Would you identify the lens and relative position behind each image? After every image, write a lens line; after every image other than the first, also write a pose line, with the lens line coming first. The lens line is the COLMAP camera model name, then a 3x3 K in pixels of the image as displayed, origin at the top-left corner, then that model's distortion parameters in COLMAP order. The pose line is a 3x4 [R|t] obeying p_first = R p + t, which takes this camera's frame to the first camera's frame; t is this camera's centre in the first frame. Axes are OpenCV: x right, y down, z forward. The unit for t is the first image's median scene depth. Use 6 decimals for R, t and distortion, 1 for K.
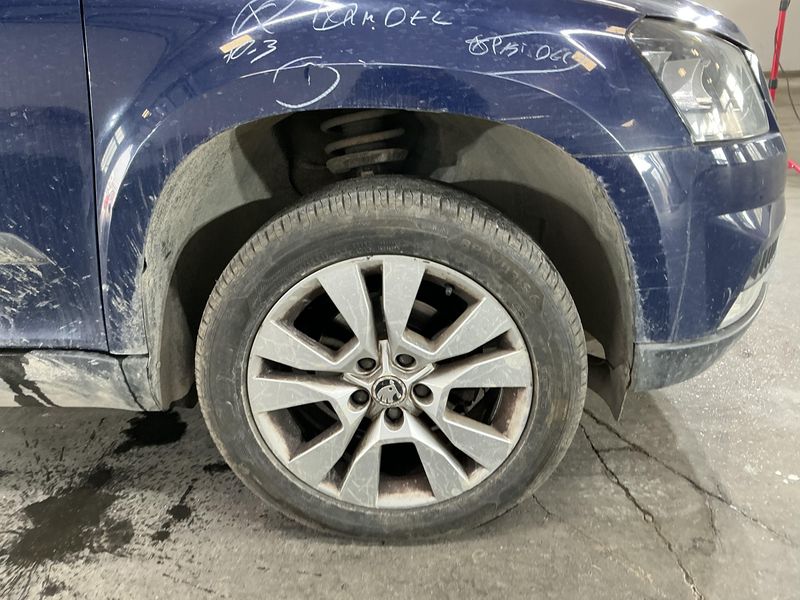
lens RADIAL K [[669.4, 0, 402.0], [0, 669.4, 307.0], [0, 0, 1]] dist [0.078700, -0.165769]
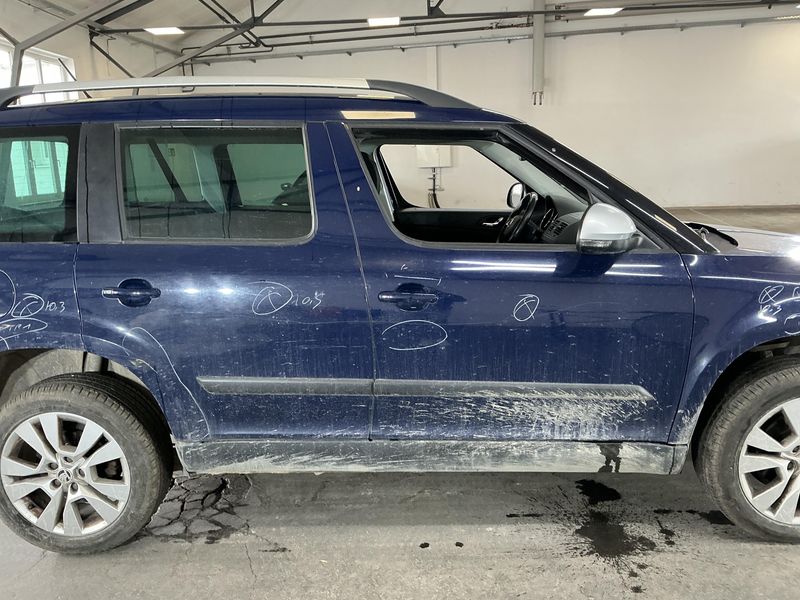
lens RADIAL K [[669.4, 0, 404.0], [0, 669.4, 302.6], [0, 0, 1]] dist [0.078700, -0.165769]
pose [[0.999988, 0.000199, -0.004906, -1.209685], [-0.000990, 0.986816, -0.161844, -0.019865], [0.004809, 0.161847, 0.986804, -1.079650]]
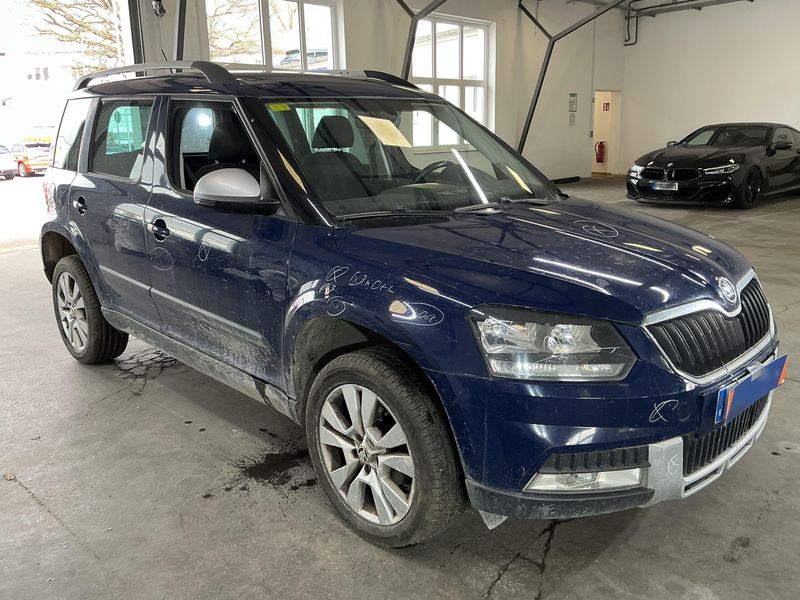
lens RADIAL K [[669.4, 0, 405.0], [0, 669.4, 301.8], [0, 0, 1]] dist [0.078700, -0.165769]
pose [[0.723665, 0.199840, -0.660585, 1.252894], [-0.263245, 0.964723, 0.003465, -0.337880], [0.637974, 0.171388, 0.750743, -0.471132]]
